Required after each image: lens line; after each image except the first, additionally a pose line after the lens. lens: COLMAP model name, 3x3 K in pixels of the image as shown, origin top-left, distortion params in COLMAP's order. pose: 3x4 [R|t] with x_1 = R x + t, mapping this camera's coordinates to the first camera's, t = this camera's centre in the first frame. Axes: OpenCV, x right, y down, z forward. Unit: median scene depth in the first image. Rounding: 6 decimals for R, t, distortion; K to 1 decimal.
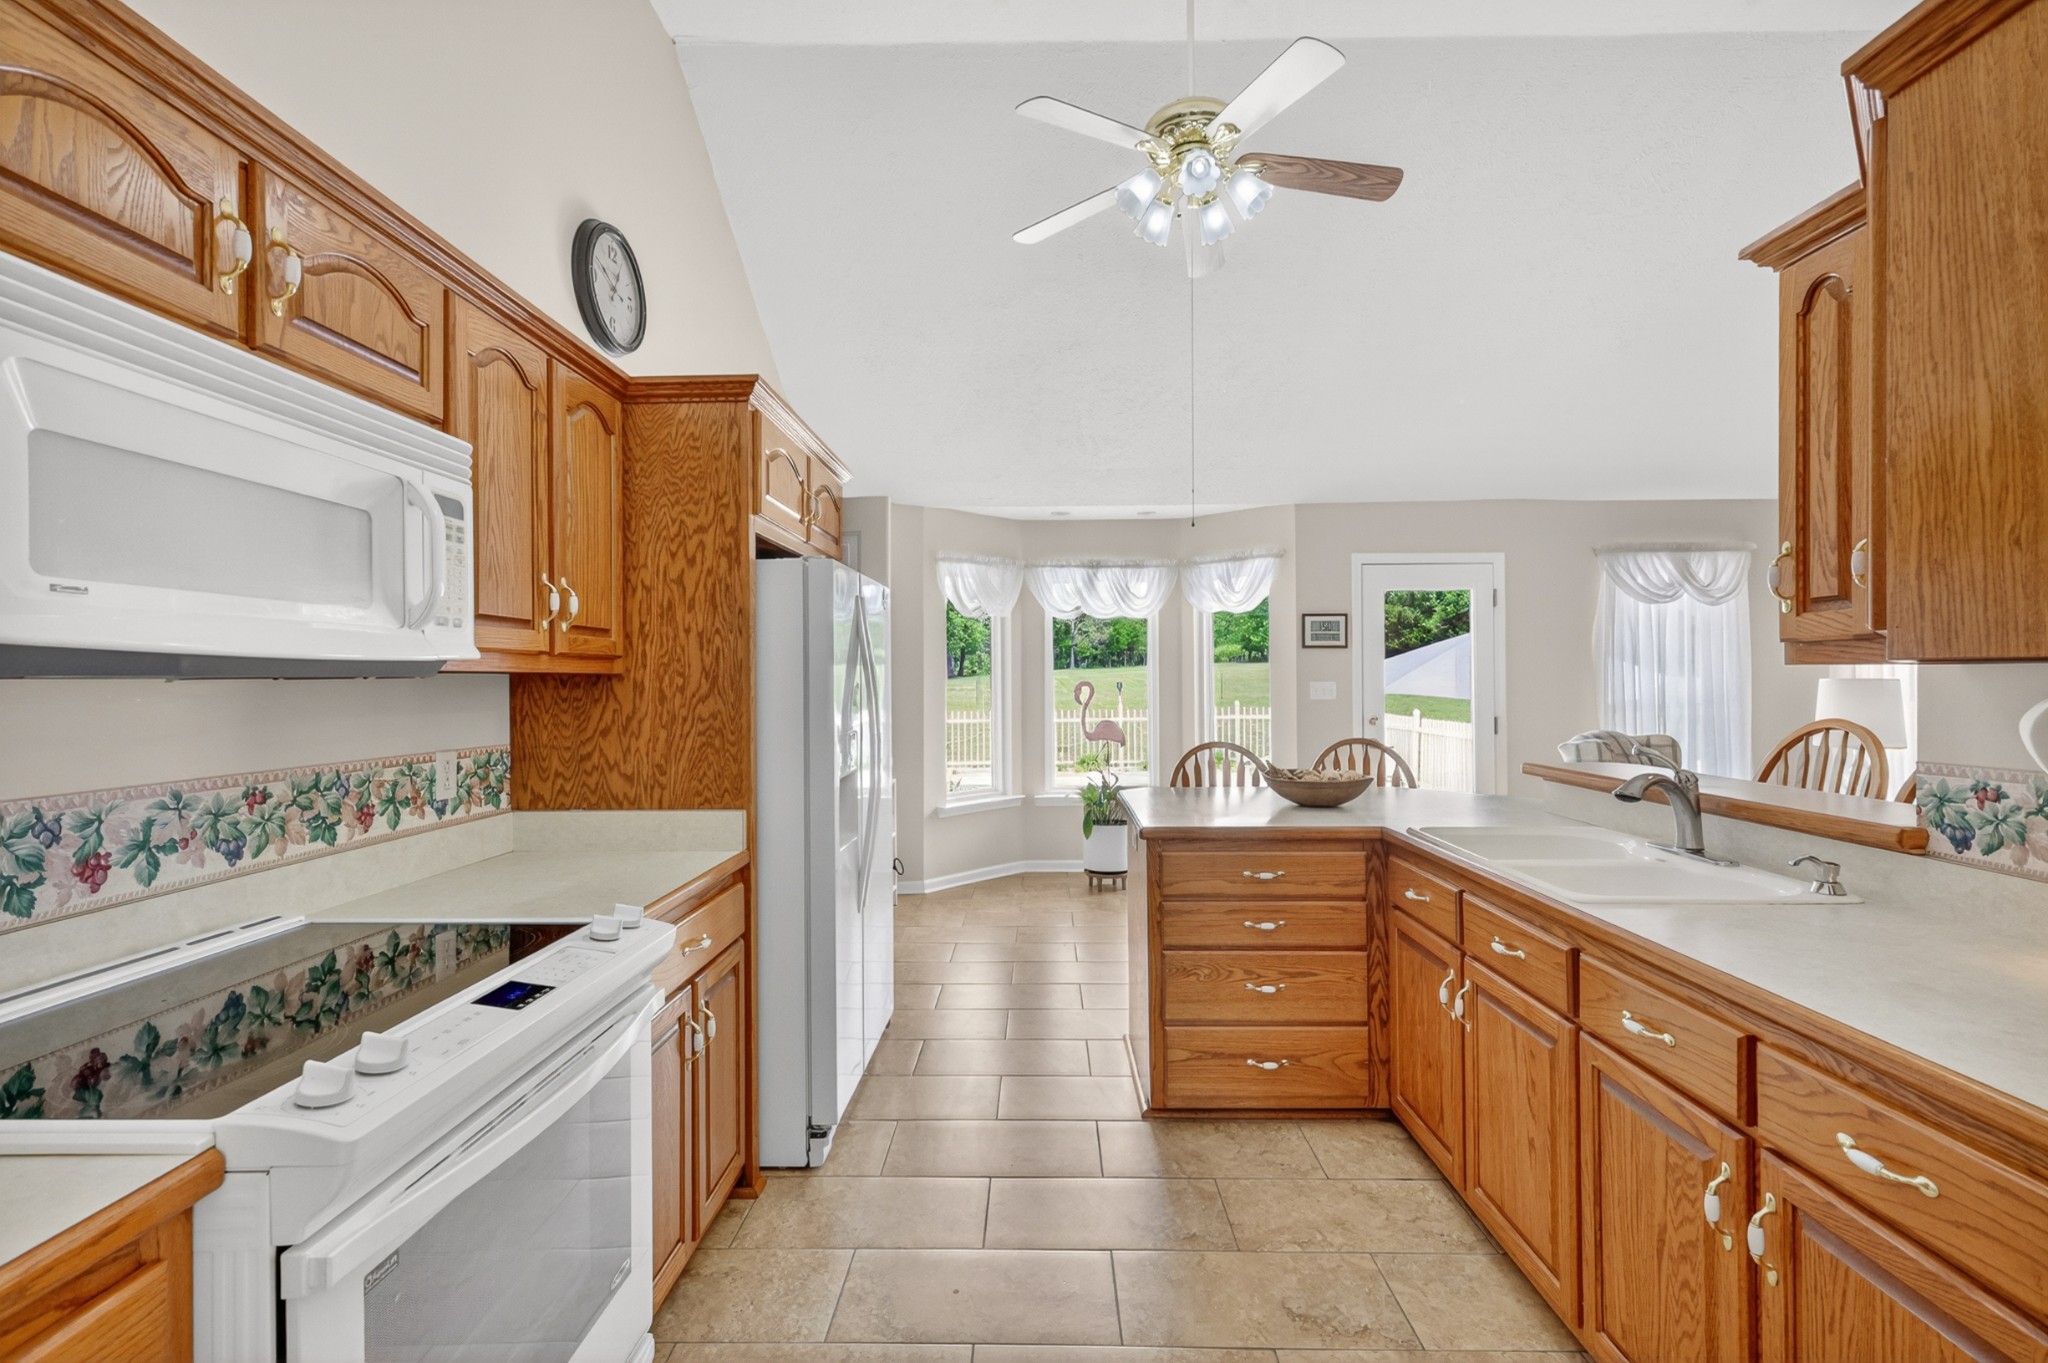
lens RADIAL K [[902.7, 0, 1013.7], [0, 902.7, 681.2], [0, 0, 1]] dist [0.011378, -0.001341]
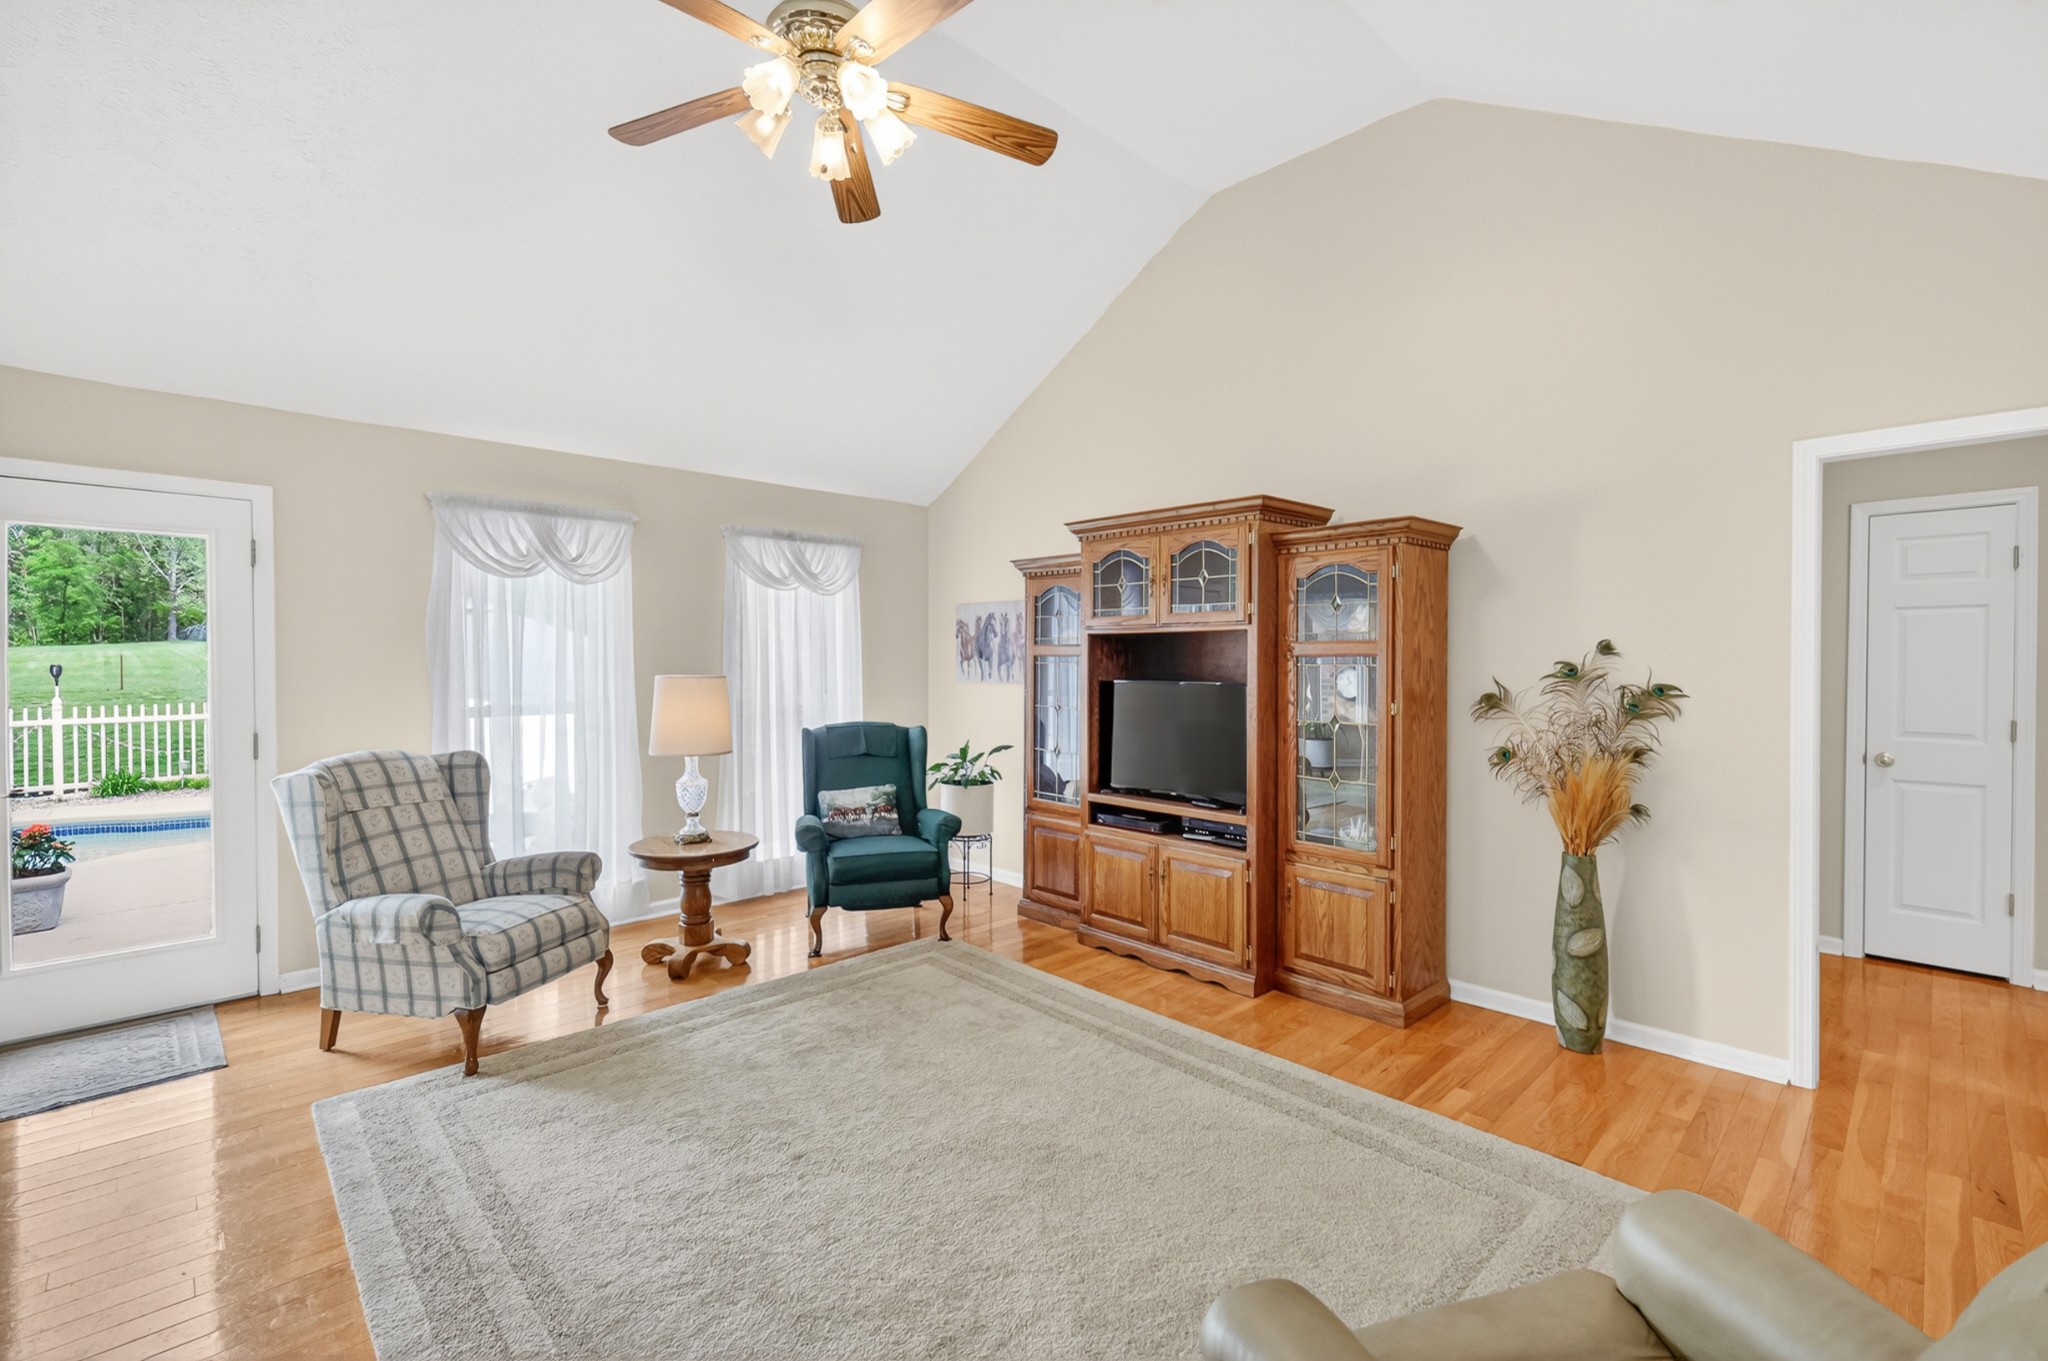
lens RADIAL K [[902.7, 0, 1076.3], [0, 902.7, 656.6], [0, 0, 1]] dist [0.011378, -0.001341]
pose [[0.678720, 0.002679, 0.734392, 0.462352], [-0.001067, 0.999996, -0.002662, -0.015564], [-0.734396, 0.001023, 0.678721, 0.109160]]
